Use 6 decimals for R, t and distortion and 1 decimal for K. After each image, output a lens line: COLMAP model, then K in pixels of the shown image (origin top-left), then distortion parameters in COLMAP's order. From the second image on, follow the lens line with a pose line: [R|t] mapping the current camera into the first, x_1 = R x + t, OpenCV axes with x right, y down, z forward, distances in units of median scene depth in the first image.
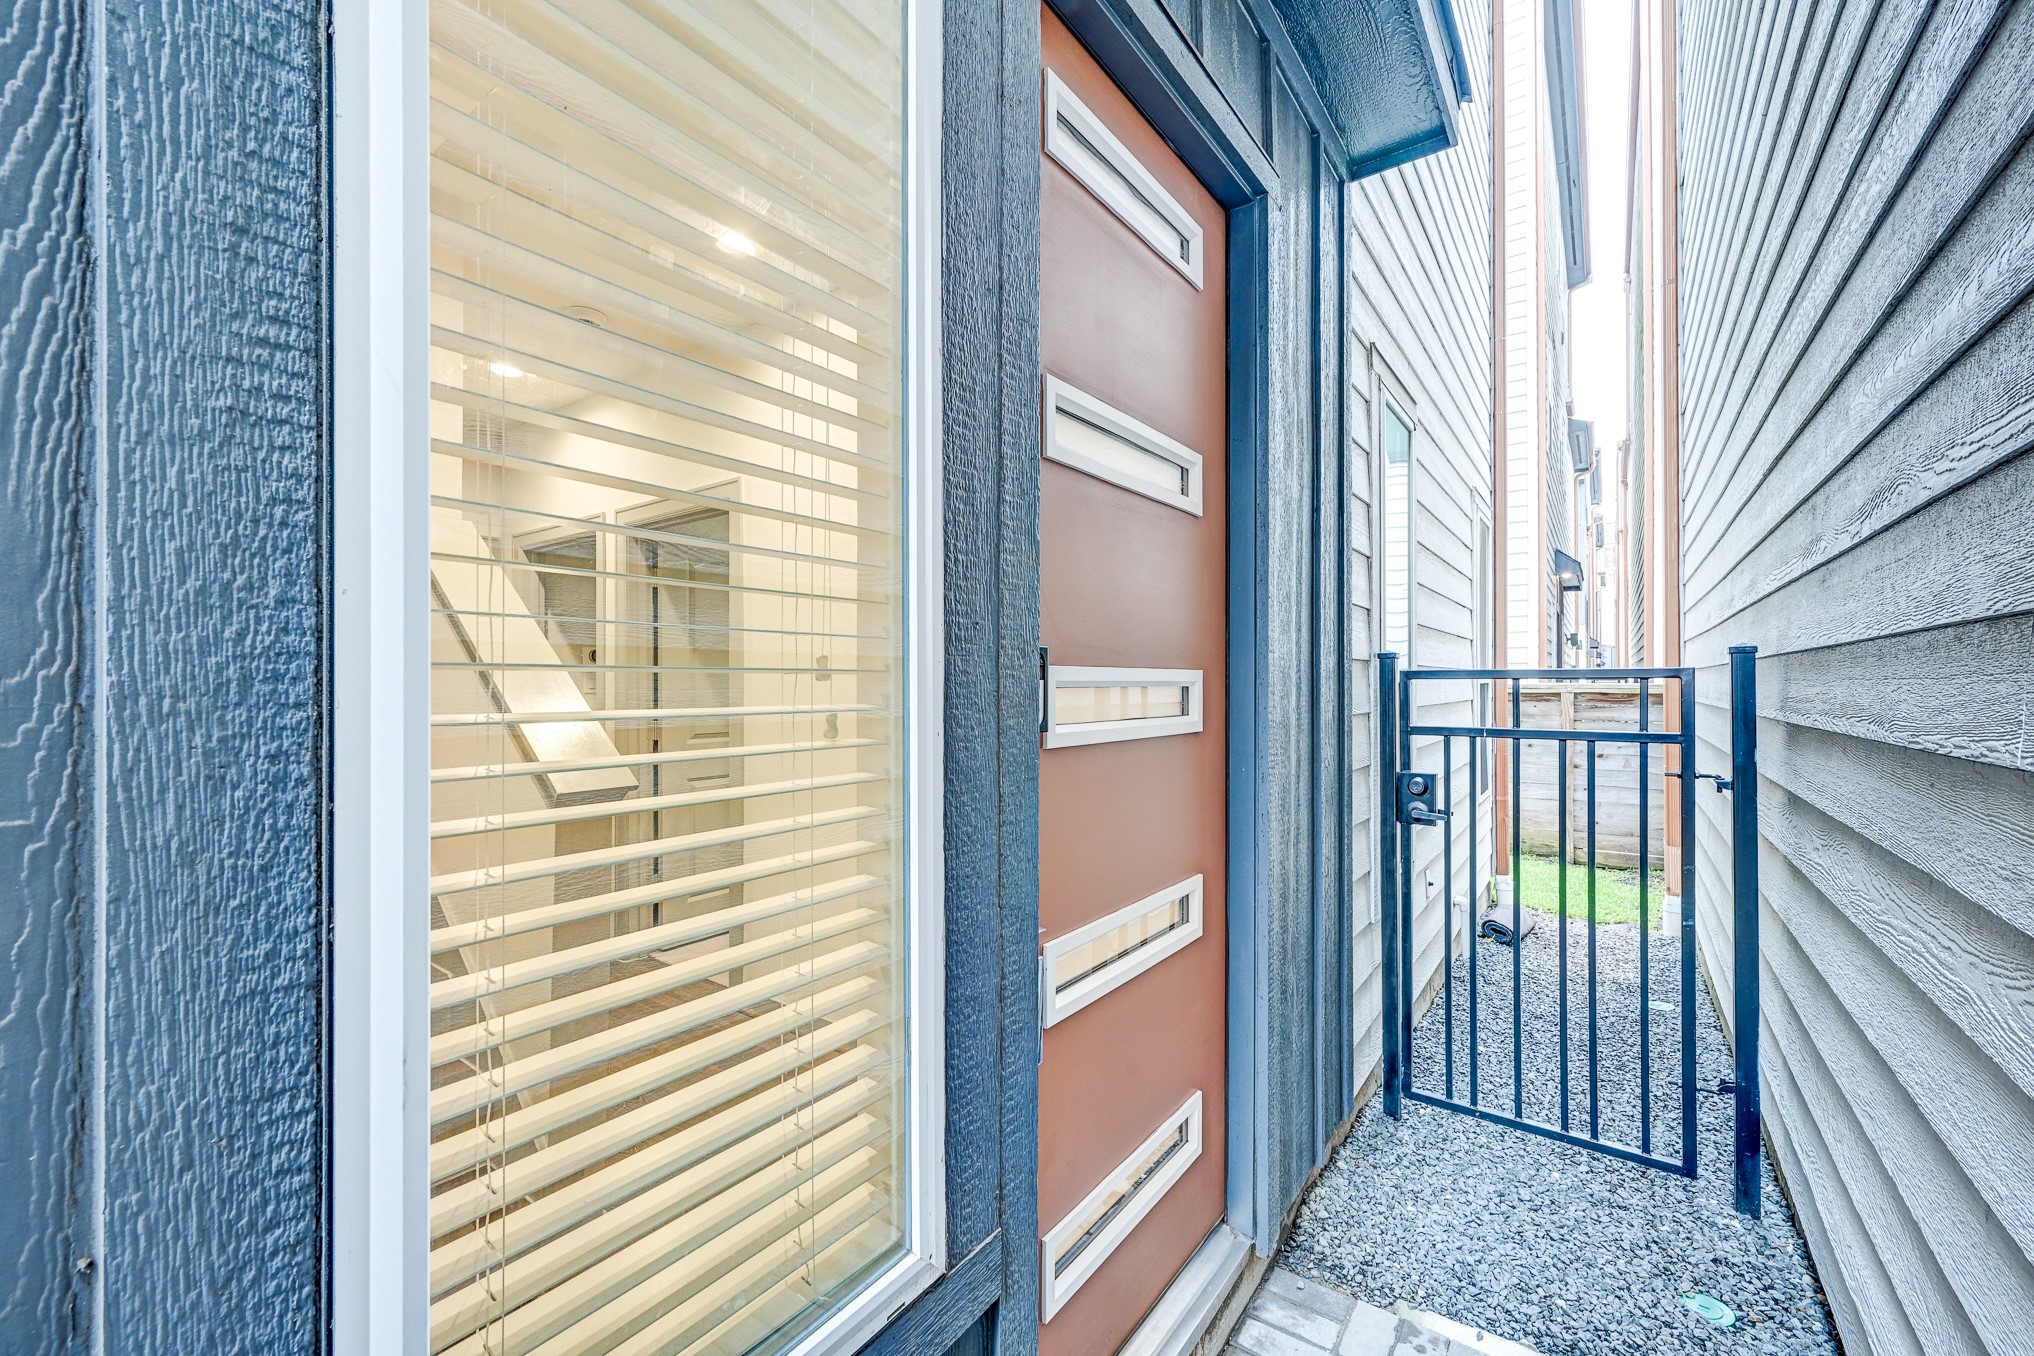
lens RADIAL K [[790.7, 0, 1022.2], [0, 790.7, 676.6], [0, 0, 1]] dist [-0.003212, -0.000437]
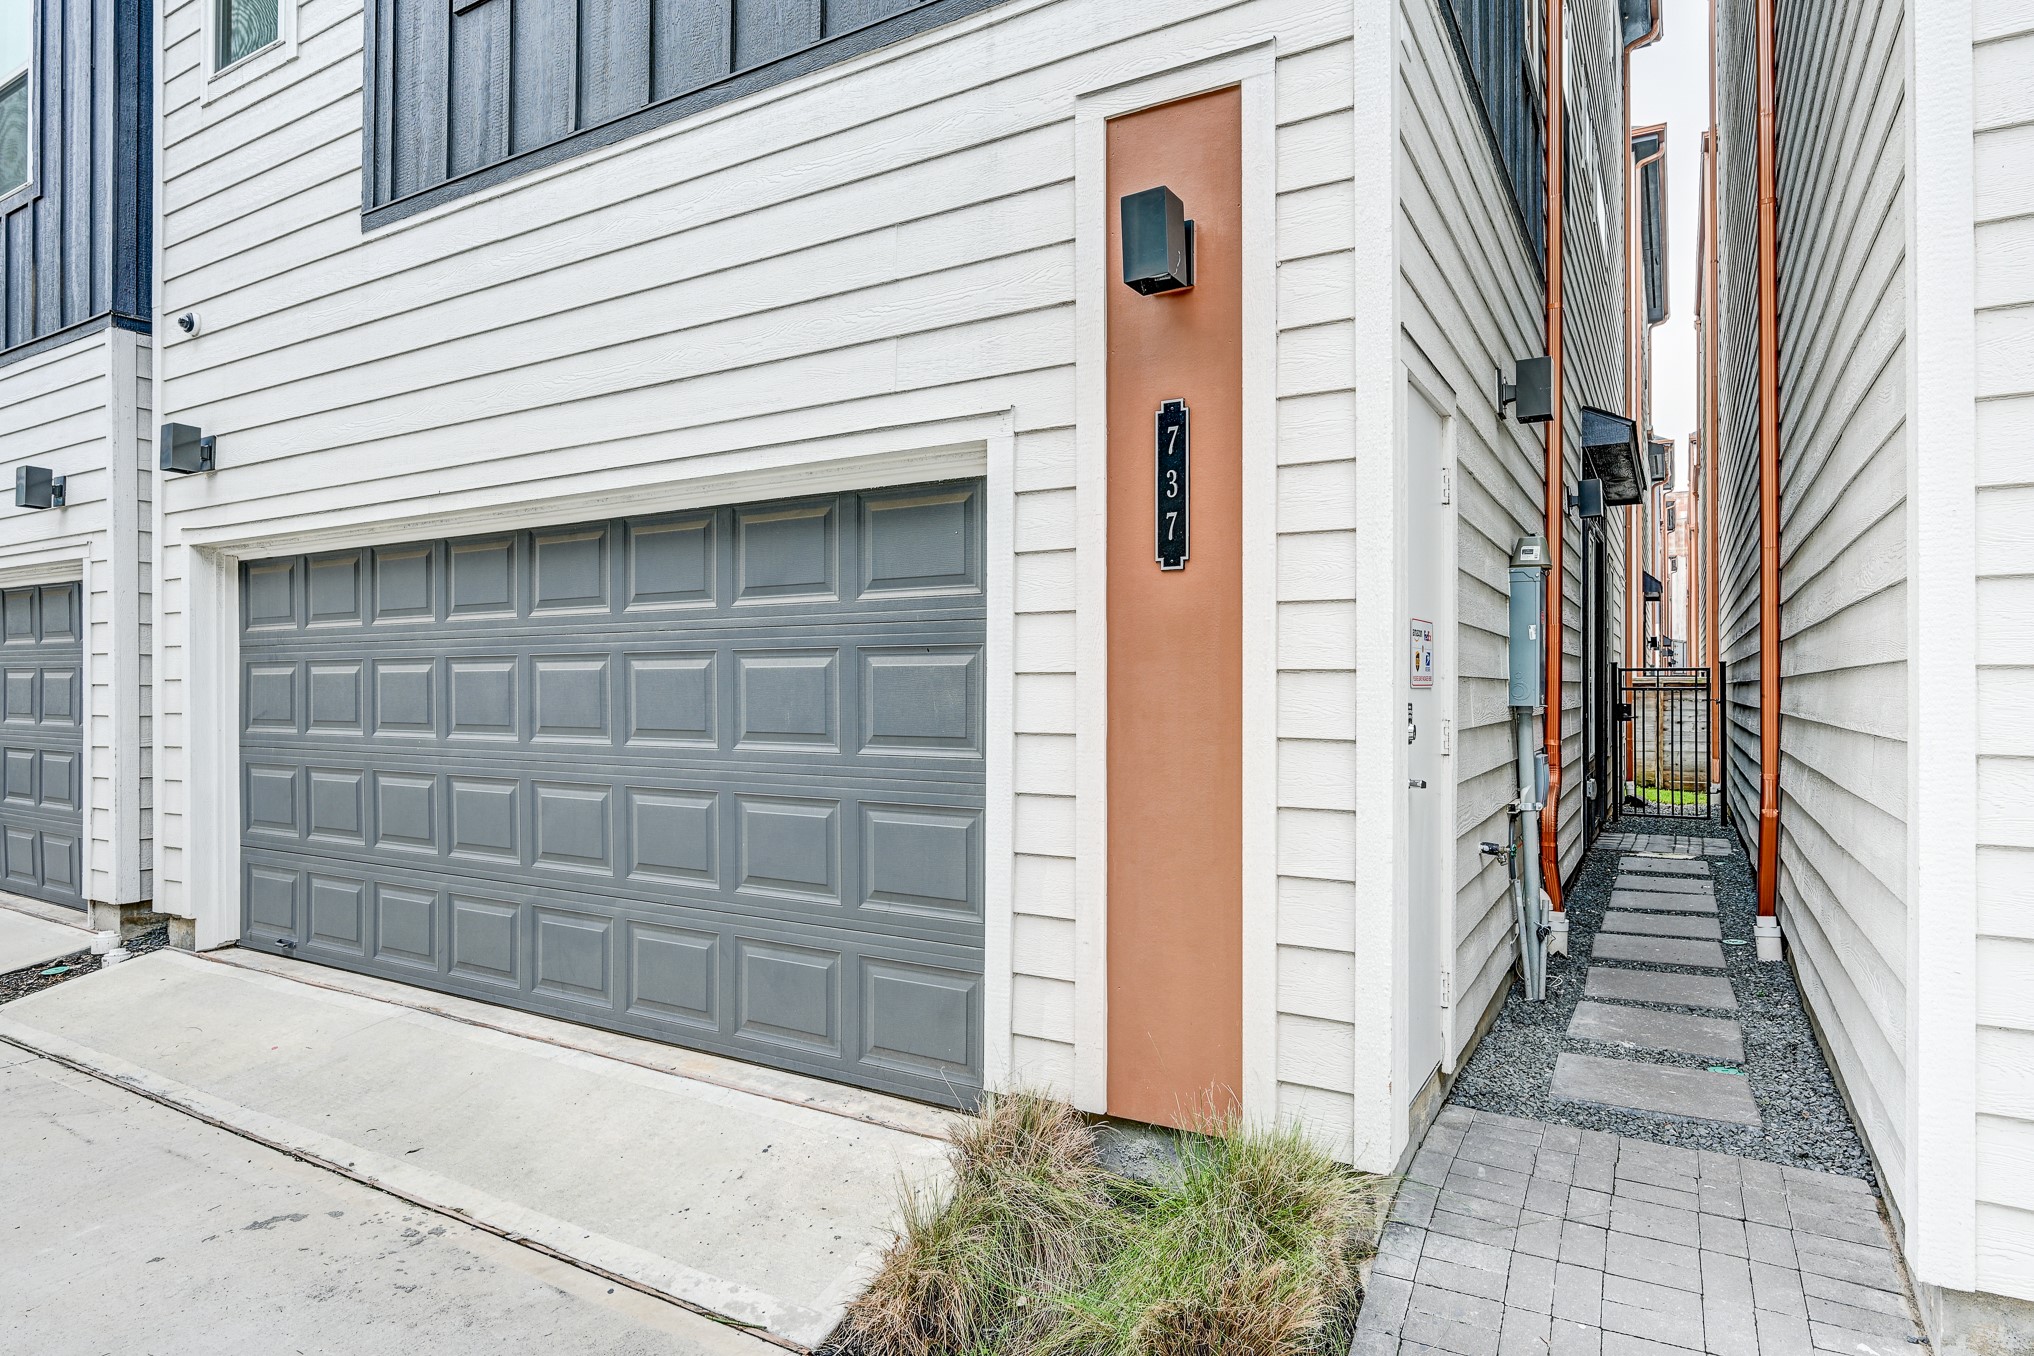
lens RADIAL K [[1126.7, 0, 1013.8], [0, 1126.7, 673.5], [0, 0, 1]] dist [0.002969, -0.002761]
pose [[0.994389, 0.003396, 0.105727, -0.418916], [-0.003088, 0.999990, -0.003082, 0.005877], [-0.105737, 0.002738, 0.994390, -0.556852]]
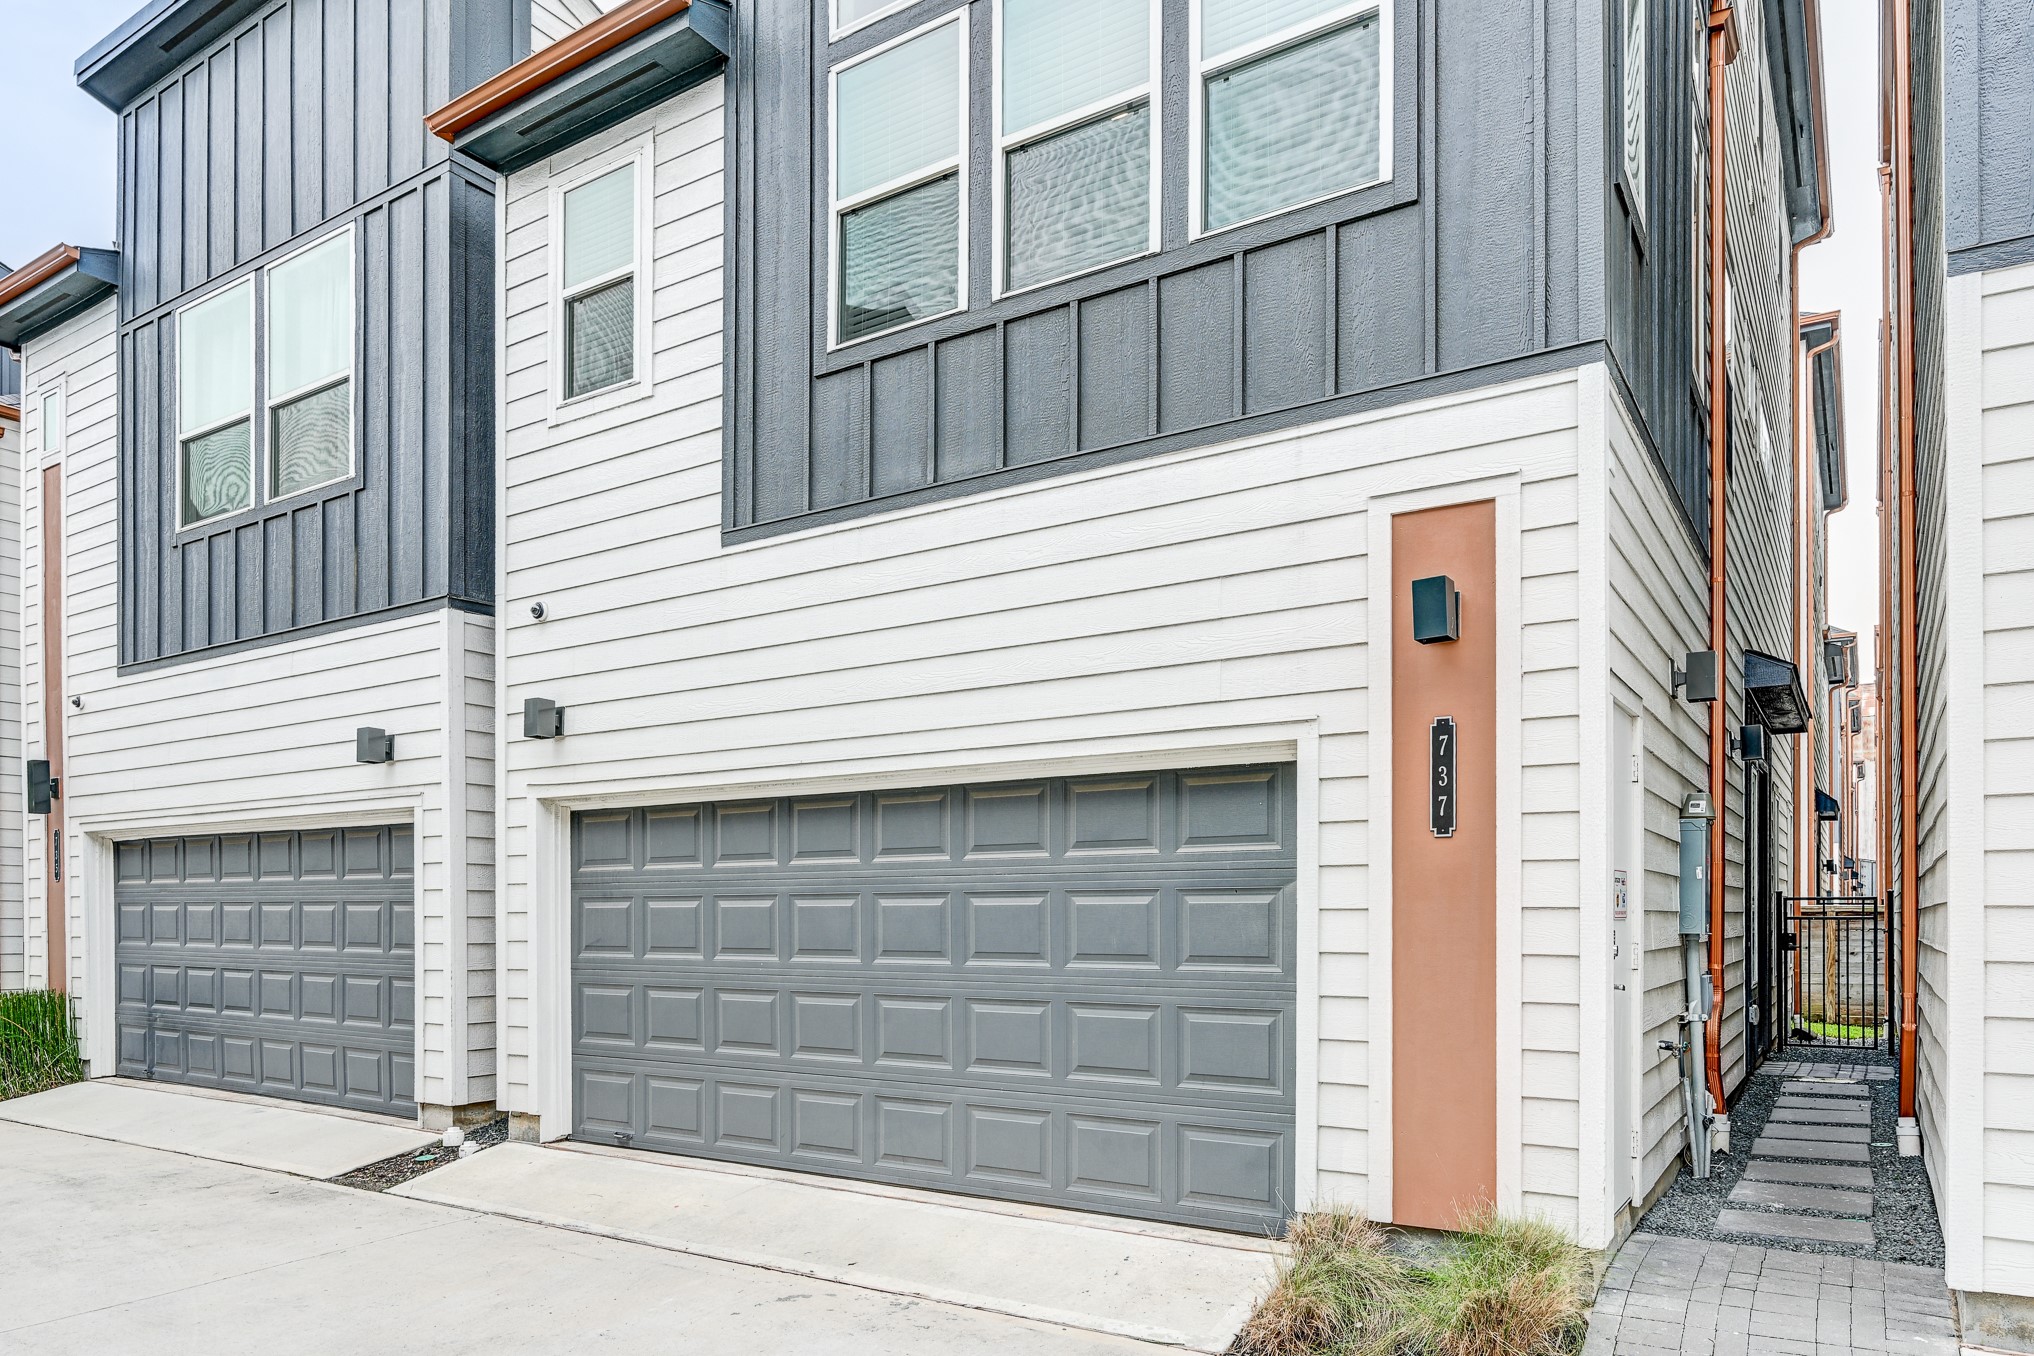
lens RADIAL K [[1325.6, 0, 1013.6], [0, 1325.6, 905.2], [0, 0, 1]] dist [-0.001218, -0.000162]
pose [[0.997908, 0.001247, 0.064638, -0.509349], [-0.001344, 0.999998, 0.001466, 0.003462], [-0.064636, -0.001550, 0.997908, -0.703247]]
